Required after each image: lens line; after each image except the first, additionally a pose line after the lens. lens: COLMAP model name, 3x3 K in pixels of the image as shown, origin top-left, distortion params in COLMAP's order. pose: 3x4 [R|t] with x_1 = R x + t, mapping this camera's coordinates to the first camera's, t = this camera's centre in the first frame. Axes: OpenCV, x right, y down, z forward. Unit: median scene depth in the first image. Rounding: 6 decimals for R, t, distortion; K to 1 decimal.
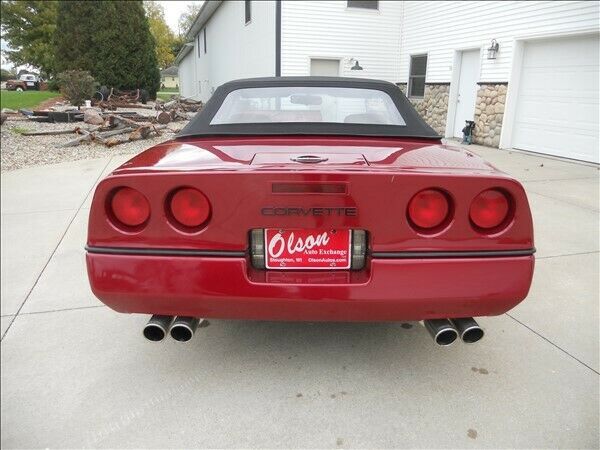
lens RADIAL K [[445.8, 0, 295.2], [0, 445.8, 223.9], [0, 0, 1]] dist [-0.041339, -0.018375]
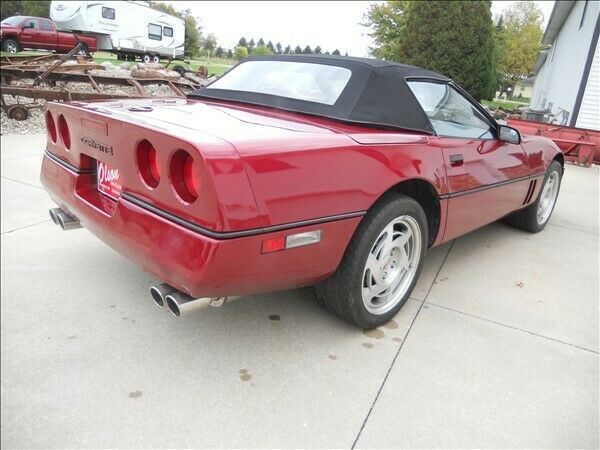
lens RADIAL K [[445.8, 0, 301.2], [0, 445.8, 224.2], [0, 0, 1]] dist [-0.041339, -0.018375]
pose [[0.726713, 0.278105, -0.628129, 0.096082], [-0.284677, 0.954095, 0.093069, -0.007045], [0.625177, 0.111179, 0.772523, 0.034063]]
